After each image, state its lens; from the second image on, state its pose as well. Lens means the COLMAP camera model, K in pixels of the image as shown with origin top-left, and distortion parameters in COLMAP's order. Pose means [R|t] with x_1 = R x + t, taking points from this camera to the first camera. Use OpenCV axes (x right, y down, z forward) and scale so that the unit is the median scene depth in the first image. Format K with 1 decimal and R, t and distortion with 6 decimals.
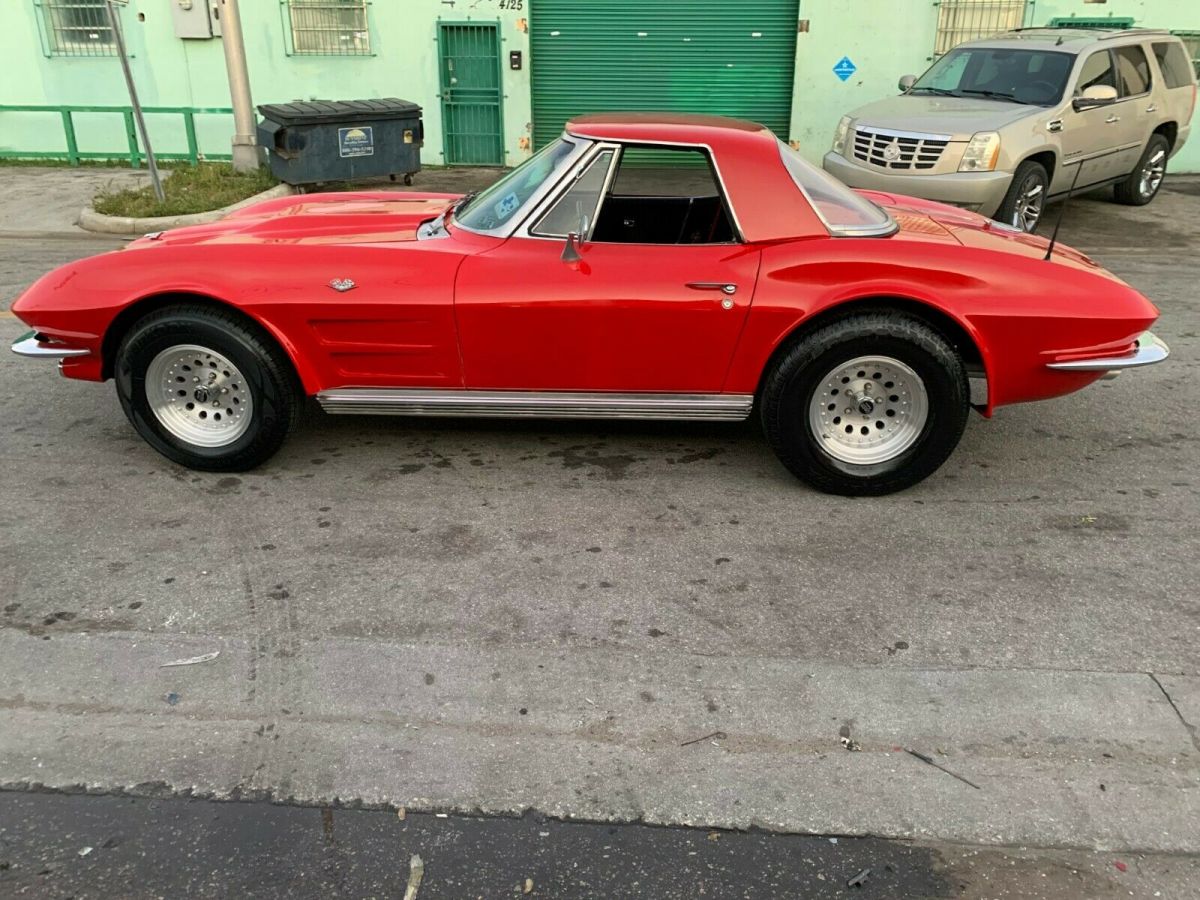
lens RADIAL K [[915.6, 0, 604.8], [0, 915.6, 449.5], [0, 0, 1]] dist [0.029141, -0.022976]
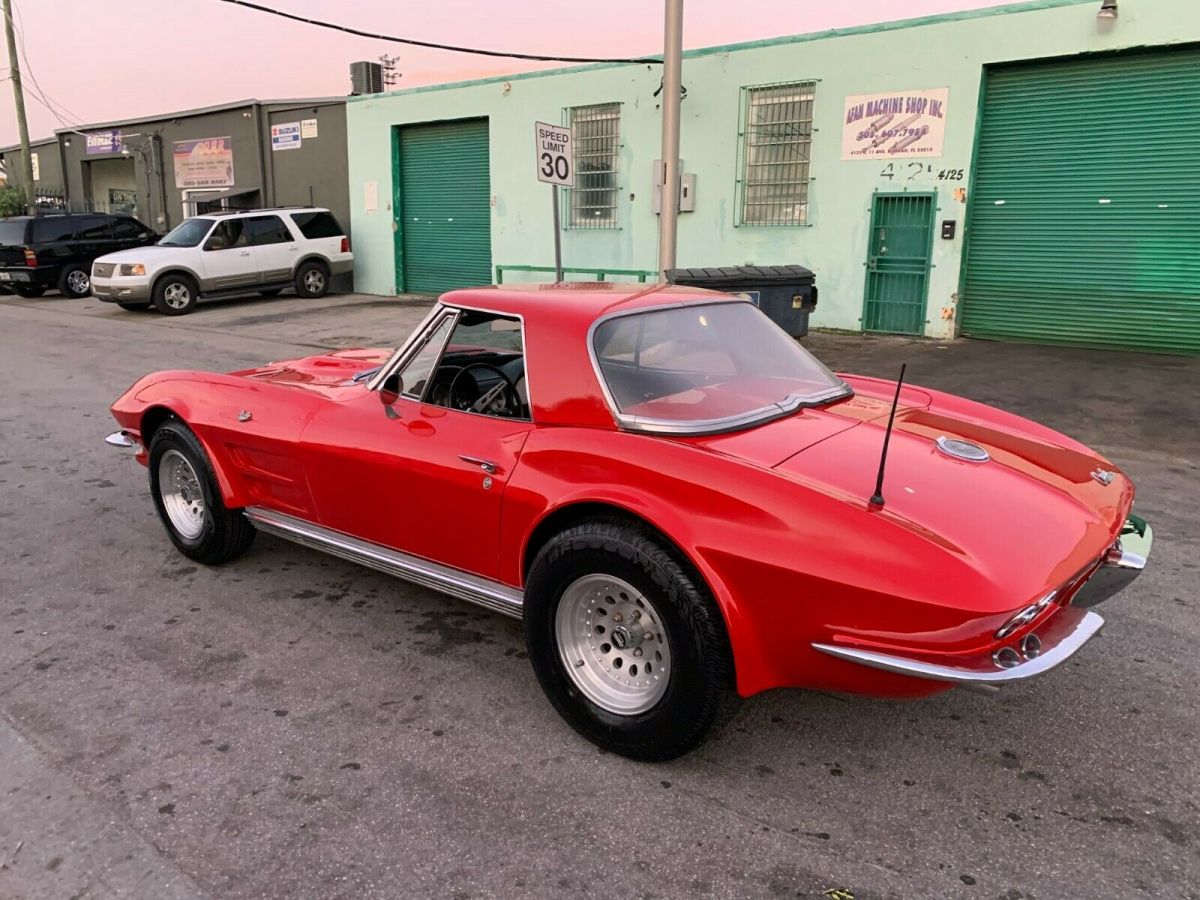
lens RADIAL K [[915.6, 0, 598.5], [0, 915.6, 453.2], [0, 0, 1]] dist [0.029141, -0.022976]
pose [[0.819495, 0.136670, -0.556551, 0.672761], [-0.224988, 0.969903, -0.093109, -0.122126], [0.527075, 0.201520, 0.825580, 0.294071]]
